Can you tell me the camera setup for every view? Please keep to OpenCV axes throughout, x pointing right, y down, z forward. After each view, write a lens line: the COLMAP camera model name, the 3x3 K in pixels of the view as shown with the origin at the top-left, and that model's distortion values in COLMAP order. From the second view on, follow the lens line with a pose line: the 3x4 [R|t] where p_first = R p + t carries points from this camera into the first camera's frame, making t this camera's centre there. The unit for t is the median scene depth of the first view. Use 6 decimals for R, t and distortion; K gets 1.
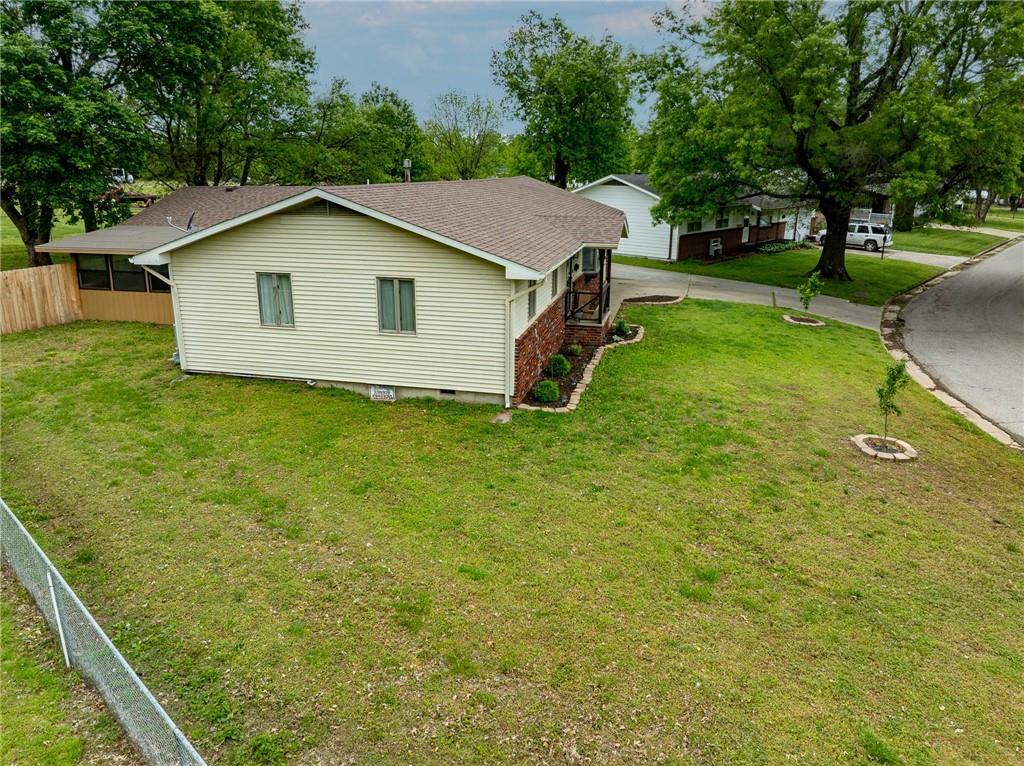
lens RADIAL K [[719.1, 0, 512.0], [0, 719.1, 383.0], [0, 0, 1]] dist [-0.029856, -0.006213]
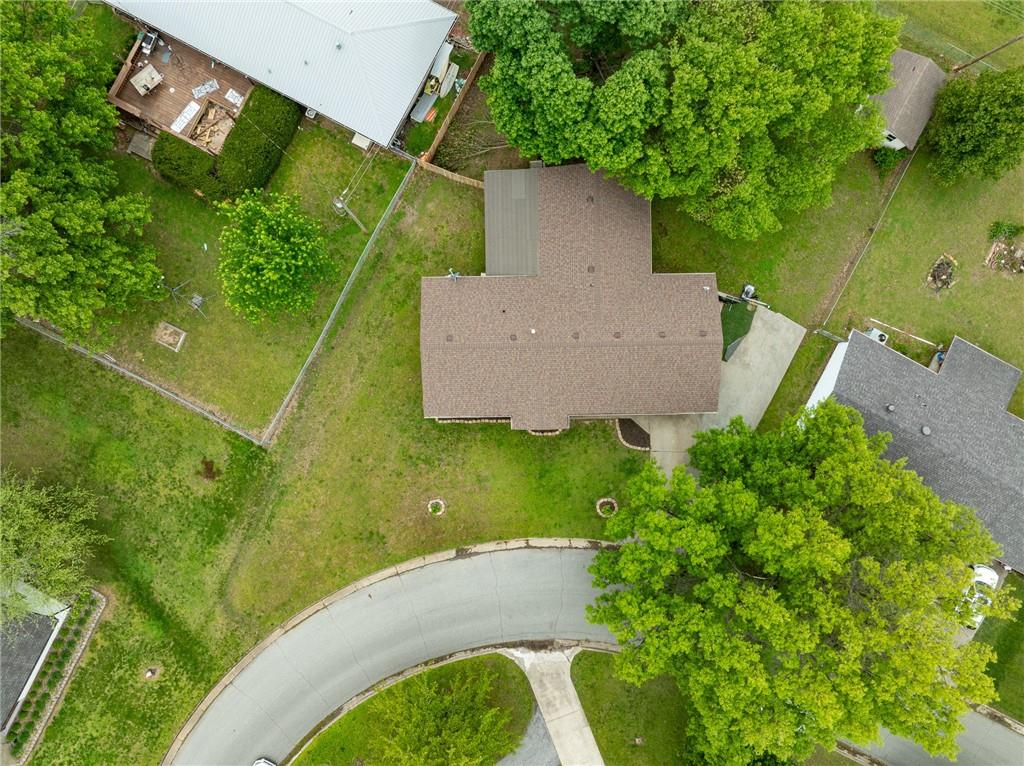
lens RADIAL K [[719.1, 0, 512.0], [0, 719.1, 383.0], [0, 0, 1]] dist [-0.029856, -0.006213]
pose [[0.244043, 0.969758, 0.003581, -0.022164], [-0.288314, 0.069029, 0.955045, -3.318991], [0.925915, -0.234104, 0.296440, 0.365965]]
